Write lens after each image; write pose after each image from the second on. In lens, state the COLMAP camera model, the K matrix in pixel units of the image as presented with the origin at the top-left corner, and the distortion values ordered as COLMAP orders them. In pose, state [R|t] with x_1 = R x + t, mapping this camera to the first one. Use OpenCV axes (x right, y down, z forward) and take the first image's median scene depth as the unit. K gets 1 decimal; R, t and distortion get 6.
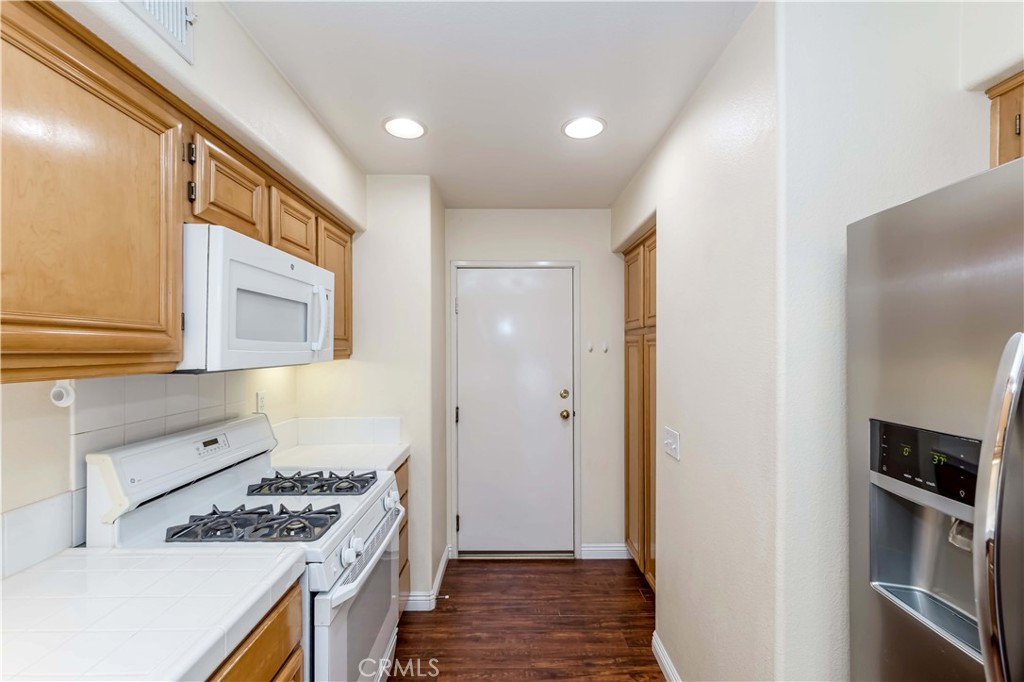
lens RADIAL K [[401.8, 0, 512.0], [0, 401.8, 341.0], [0, 0, 1]] dist [0.000292, 0.000017]
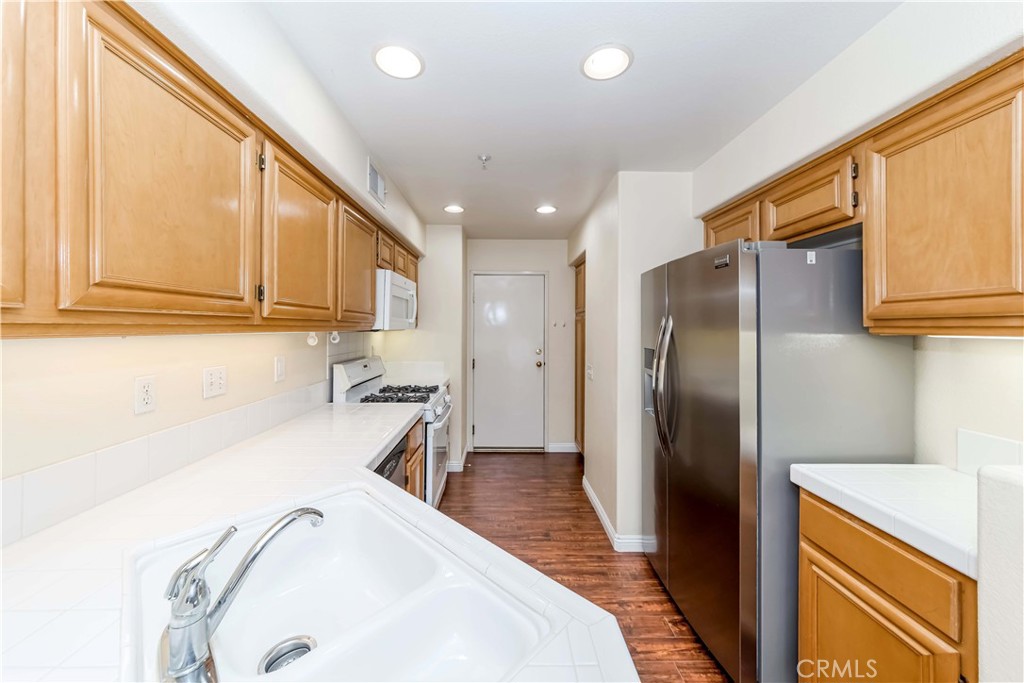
lens RADIAL K [[367.7, 0, 508.2], [0, 367.7, 323.5], [0, 0, 1]] dist [0.000033, 0.000038]
pose [[0.999852, 0.005776, 0.016193, -0.024754], [-0.005903, 0.999952, 0.007787, 0.006816], [-0.016148, -0.007882, 0.999839, -0.632797]]
